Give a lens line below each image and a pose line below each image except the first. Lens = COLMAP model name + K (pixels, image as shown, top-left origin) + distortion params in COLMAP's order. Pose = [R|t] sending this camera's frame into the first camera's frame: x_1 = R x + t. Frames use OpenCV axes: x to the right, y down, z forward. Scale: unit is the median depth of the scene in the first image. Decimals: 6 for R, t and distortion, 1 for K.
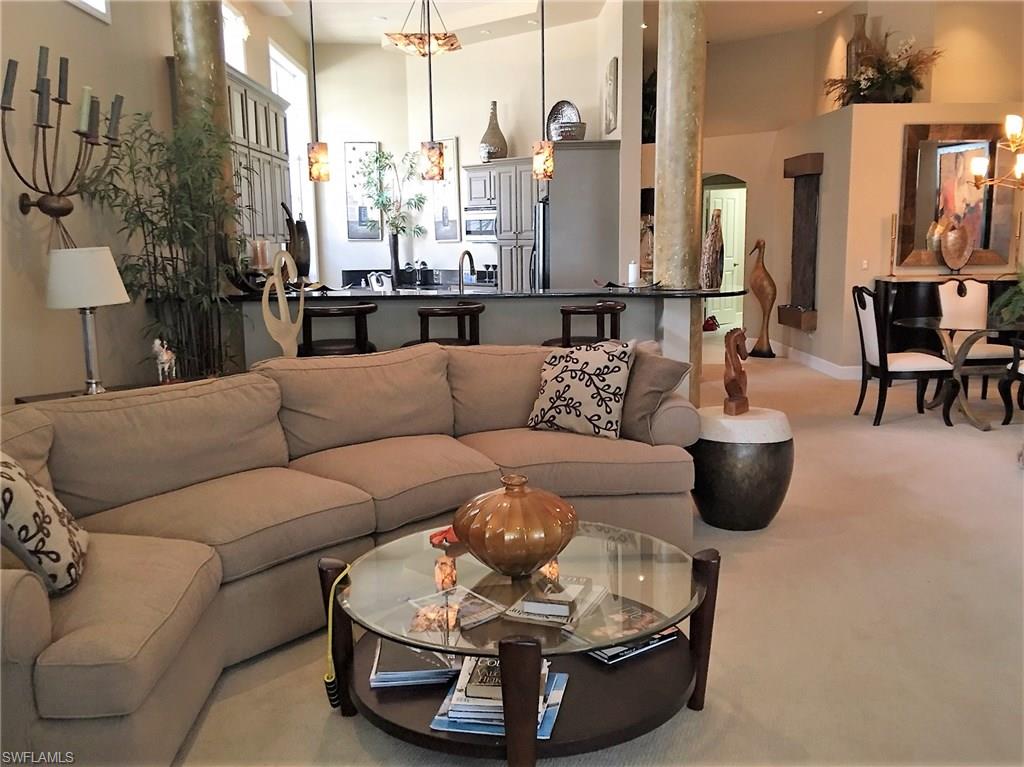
lens RADIAL K [[888.5, 0, 512.0], [0, 888.5, 383.5], [0, 0, 1]] dist [0.005684, -0.002524]
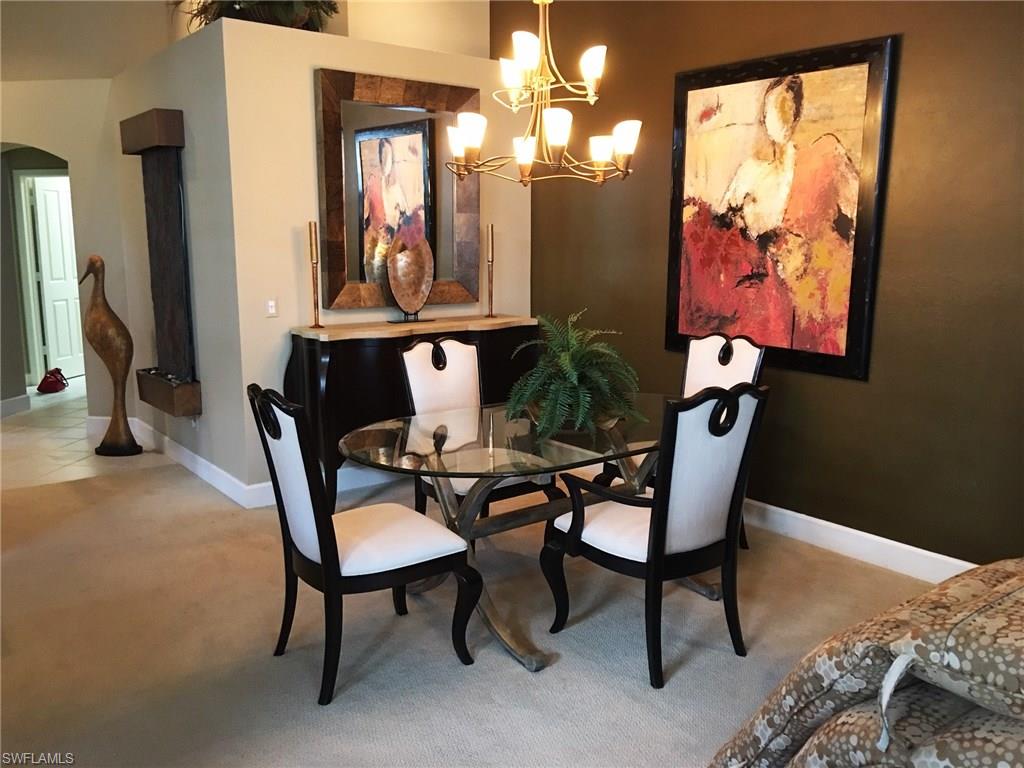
lens RADIAL K [[895.8, 0, 512.0], [0, 895.8, 384.0], [0, 0, 1]] dist [0.058277, -0.000071]
pose [[0.807322, -0.077241, 0.585035, 0.179409], [0.082867, 0.996412, 0.017201, -0.082619], [-0.584264, 0.034593, 0.810826, 0.442365]]
